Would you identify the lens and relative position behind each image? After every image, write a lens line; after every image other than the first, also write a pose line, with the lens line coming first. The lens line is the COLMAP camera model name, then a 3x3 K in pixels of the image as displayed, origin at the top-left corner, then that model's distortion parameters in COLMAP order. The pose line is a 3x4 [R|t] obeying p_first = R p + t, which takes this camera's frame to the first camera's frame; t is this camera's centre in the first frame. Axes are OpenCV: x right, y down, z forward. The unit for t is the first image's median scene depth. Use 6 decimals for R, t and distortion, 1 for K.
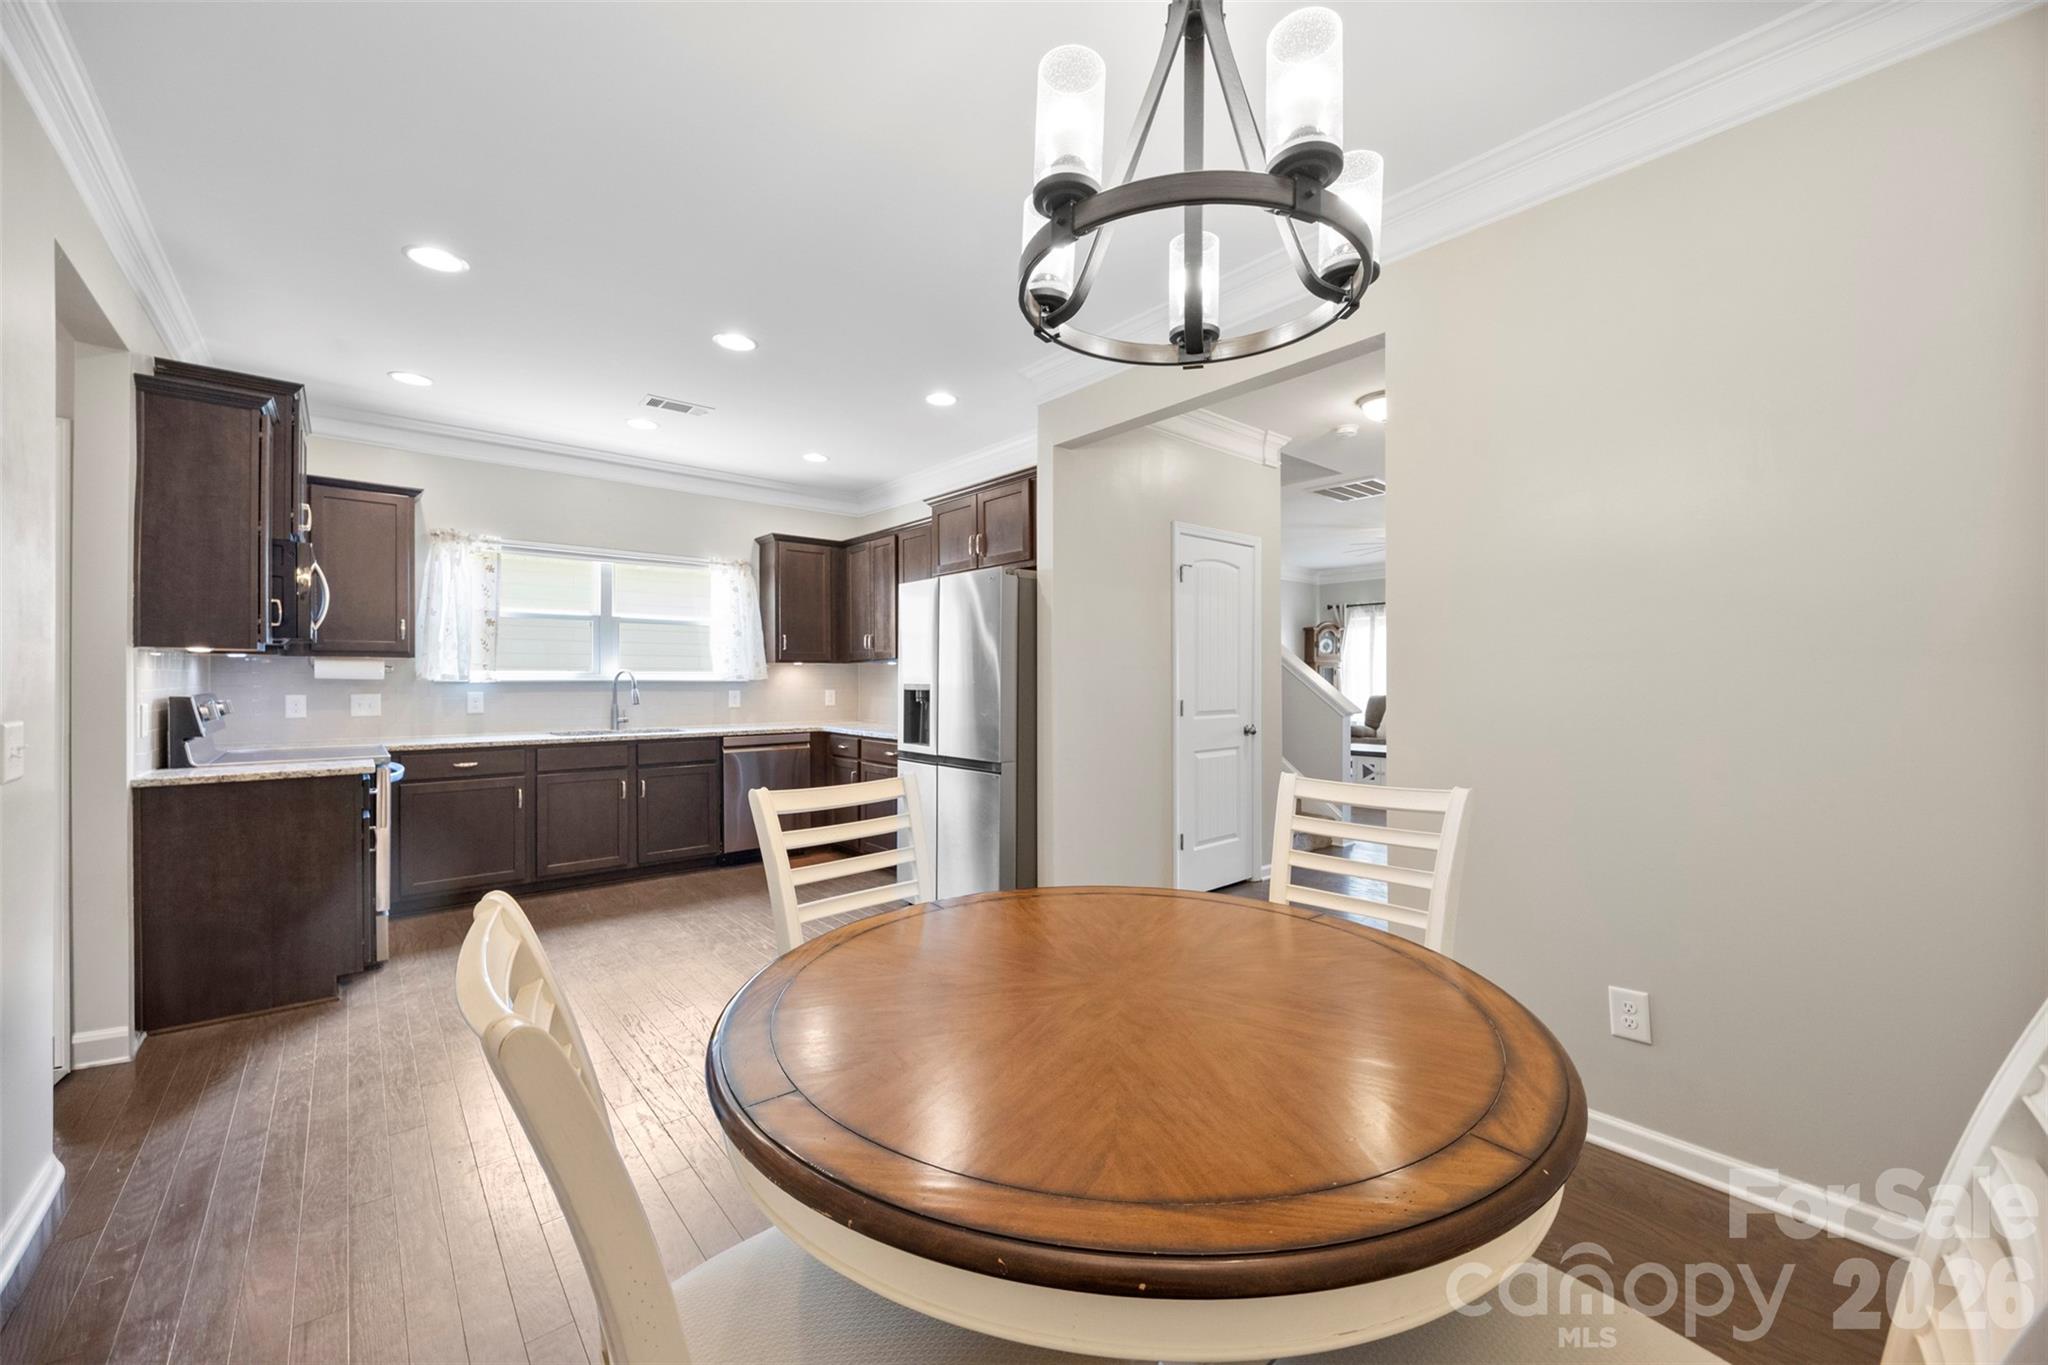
lens RADIAL K [[797.0, 0, 1030.5], [0, 797.0, 677.7], [0, 0, 1]] dist [0.000343, -0.000131]
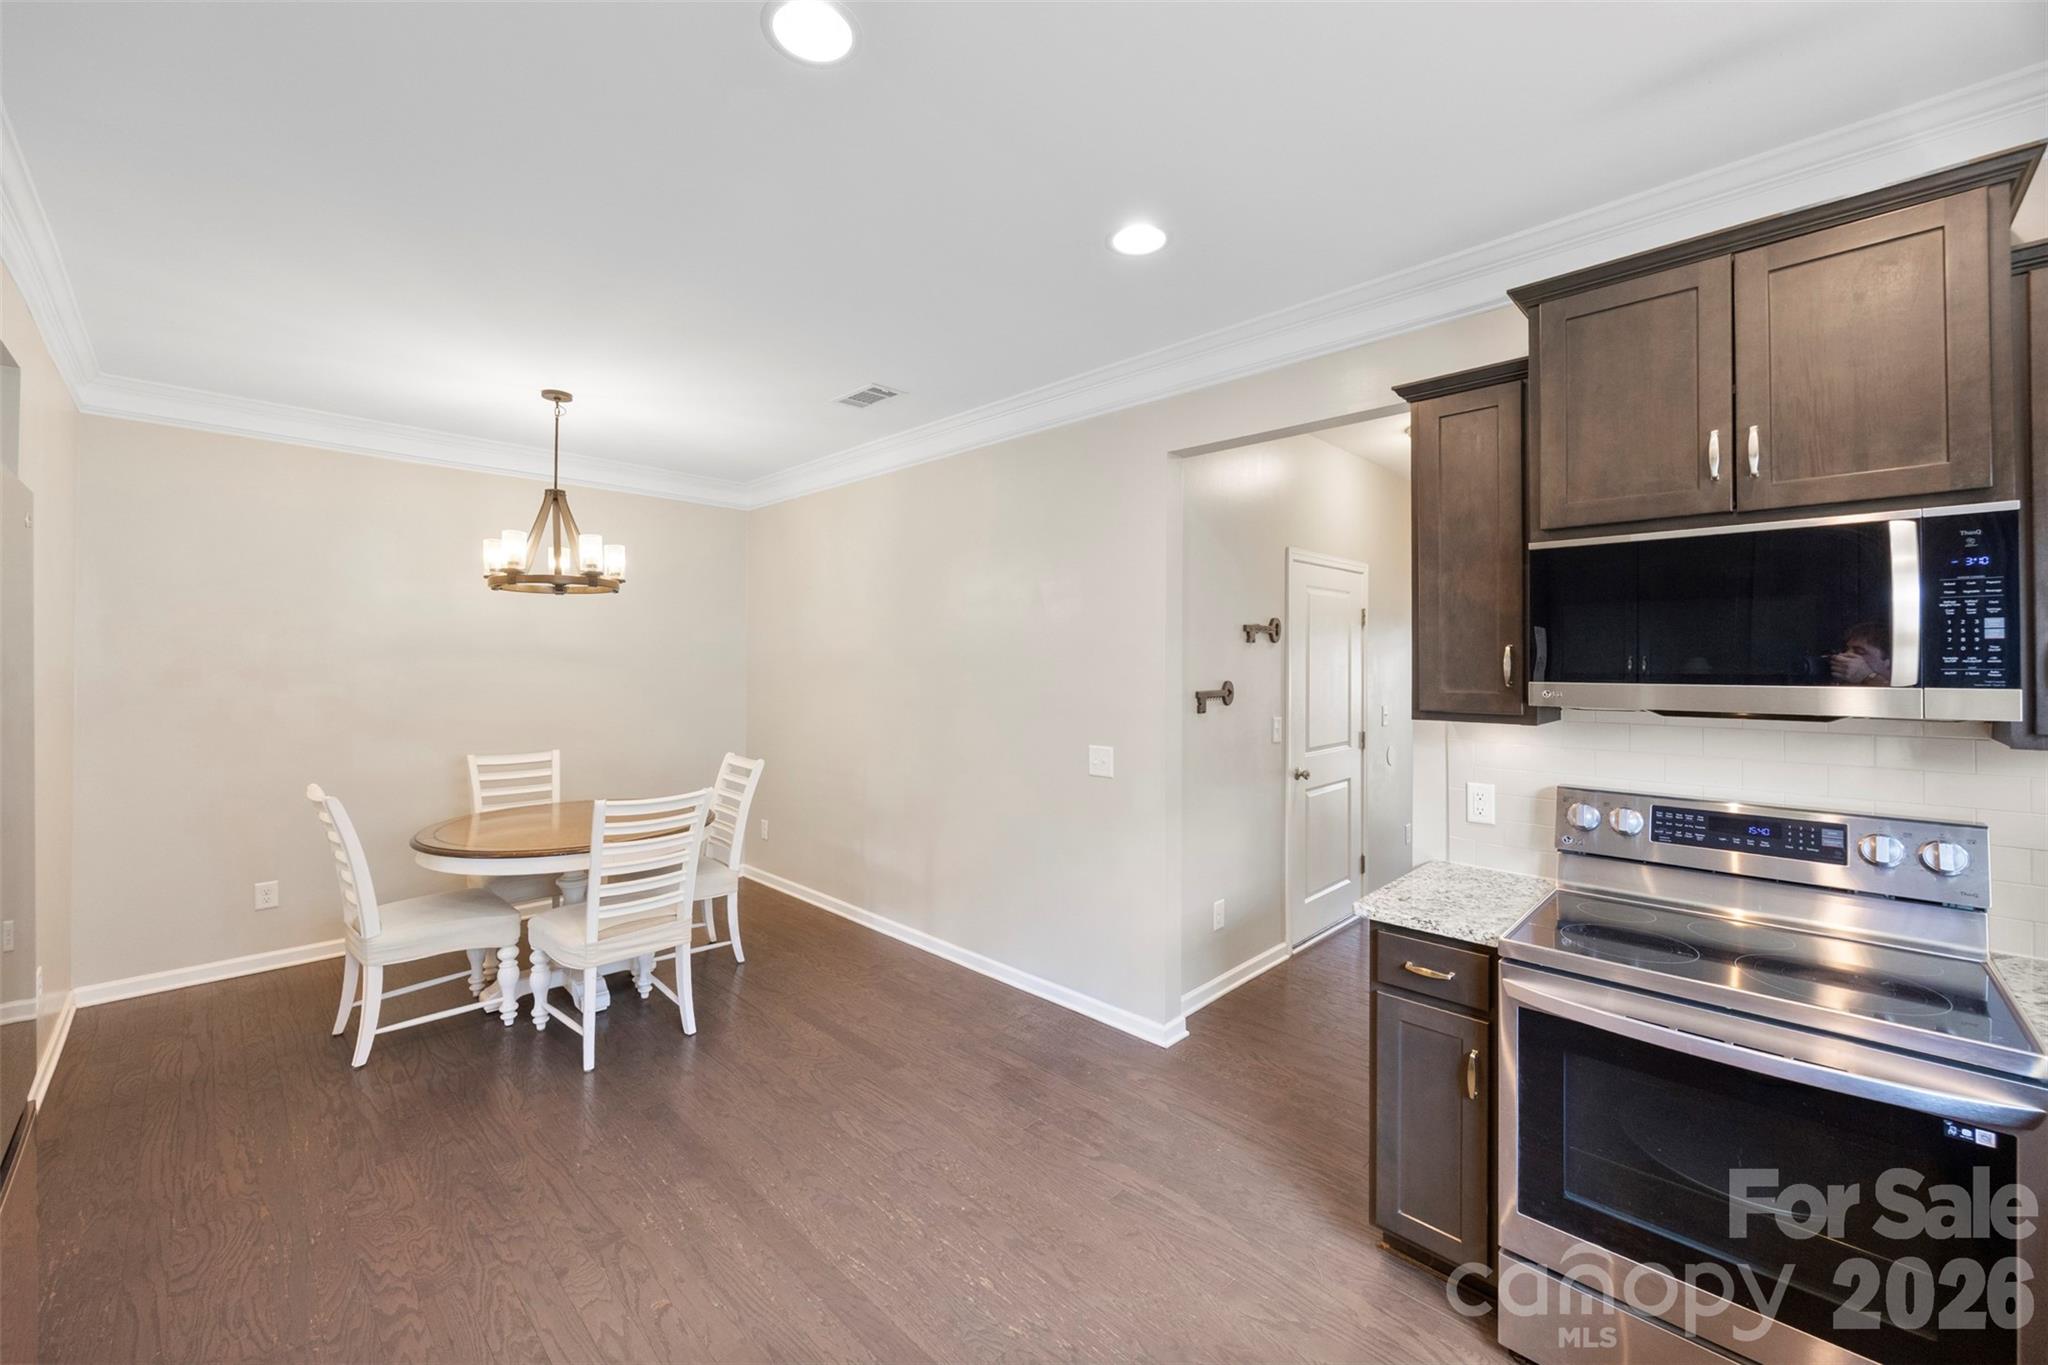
lens RADIAL K [[805.8, 0, 1013.1], [0, 805.8, 659.7], [0, 0, 1]] dist [-0.000704, -0.000014]
pose [[-0.996275, -0.003523, -0.086155, -0.349488], [-0.003057, 0.999980, -0.005541, -0.056054], [0.086173, -0.005257, -0.996266, 1.147238]]
